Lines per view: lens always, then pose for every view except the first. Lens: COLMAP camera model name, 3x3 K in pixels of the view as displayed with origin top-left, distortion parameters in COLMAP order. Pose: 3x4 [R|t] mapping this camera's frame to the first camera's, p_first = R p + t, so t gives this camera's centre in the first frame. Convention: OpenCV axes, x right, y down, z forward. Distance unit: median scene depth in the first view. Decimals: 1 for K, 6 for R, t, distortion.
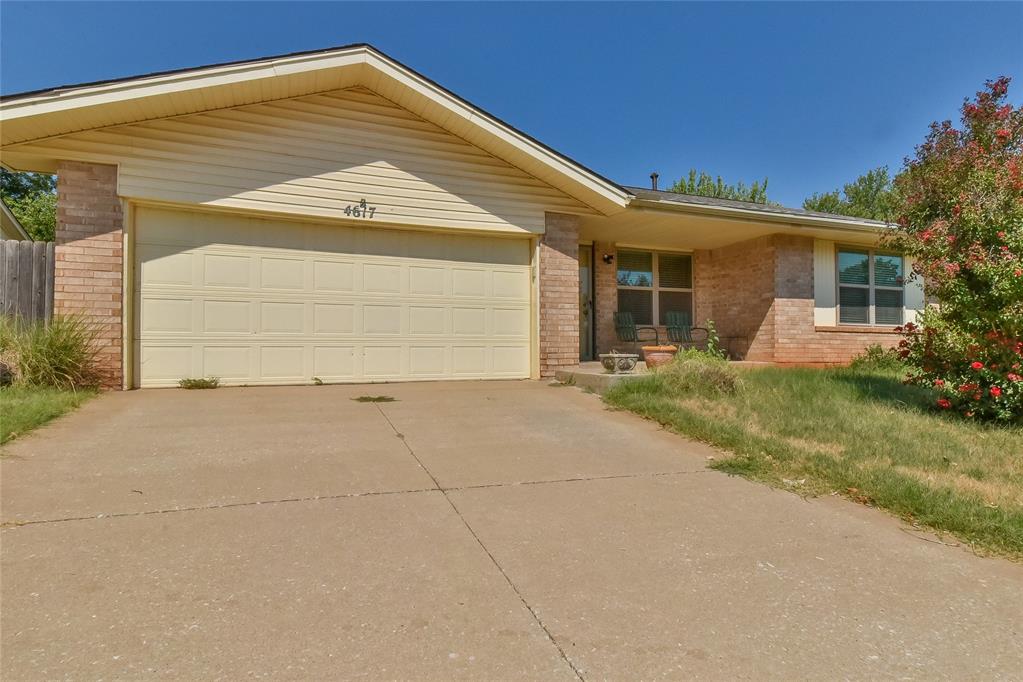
lens RADIAL K [[558.9, 0, 507.1], [0, 558.9, 344.9], [0, 0, 1]] dist [0.040433, -0.023473]
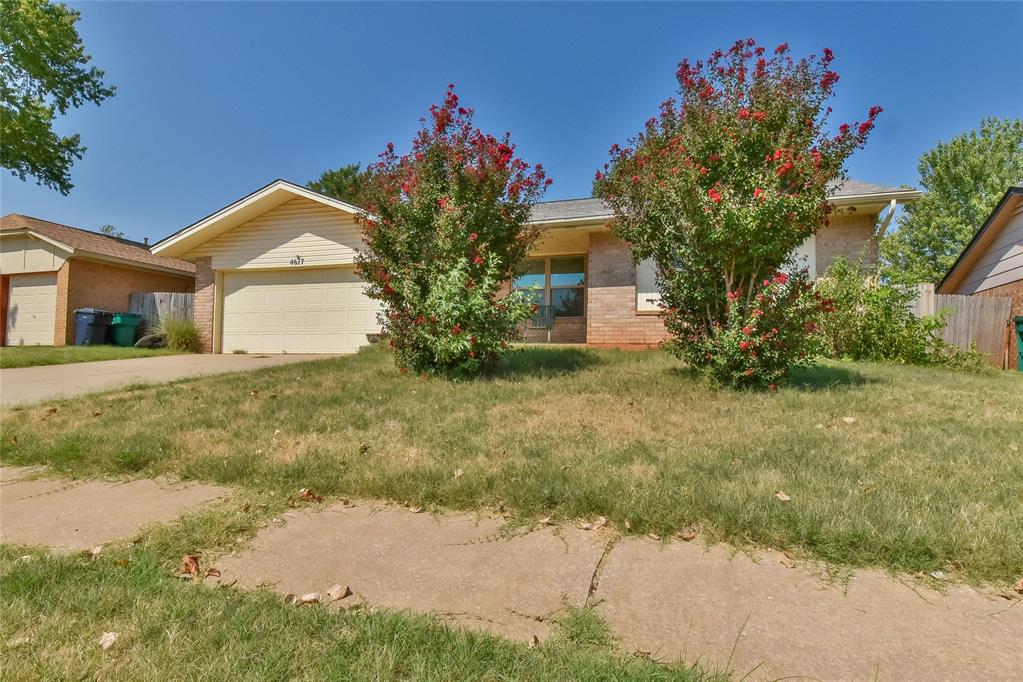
lens RADIAL K [[558.9, 0, 511.7], [0, 558.9, 340.0], [0, 0, 1]] dist [0.040433, -0.023473]
pose [[0.765449, -0.013022, -0.643365, 1.077708], [0.003598, 0.999866, -0.015958, 0.040538], [0.643487, 0.009900, 0.765393, 0.017644]]
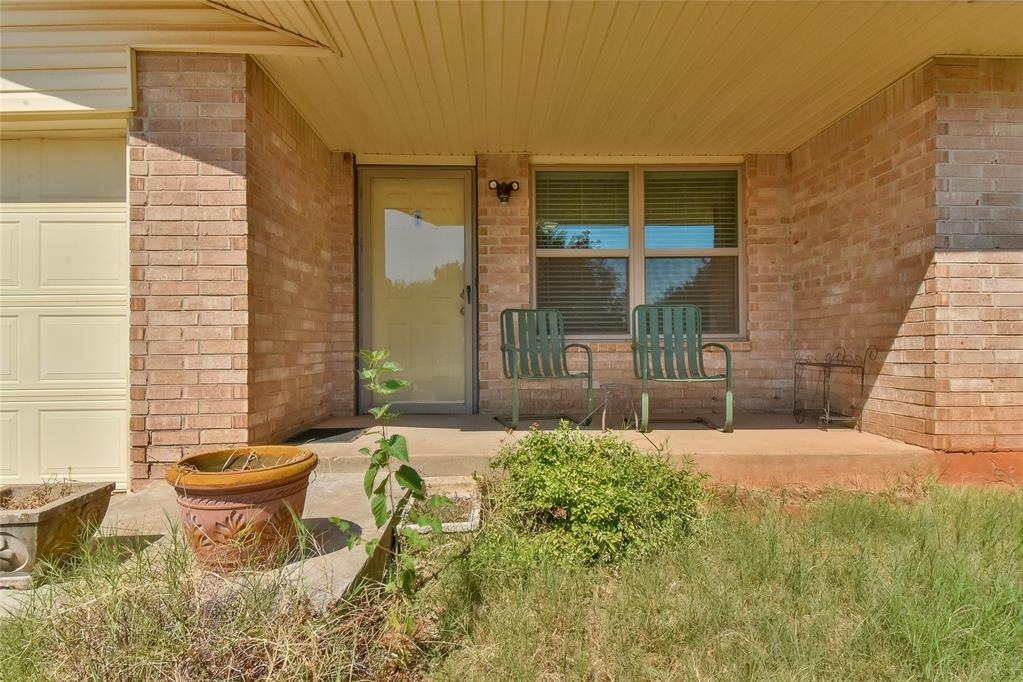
lens RADIAL K [[558.9, 0, 513.7], [0, 558.9, 341.3], [0, 0, 1]] dist [0.040433, -0.023473]
pose [[0.939507, -0.007319, -0.342450, 0.352536], [0.010724, 0.999910, 0.008050, -0.037370], [0.342361, -0.011235, 0.939501, 0.596594]]
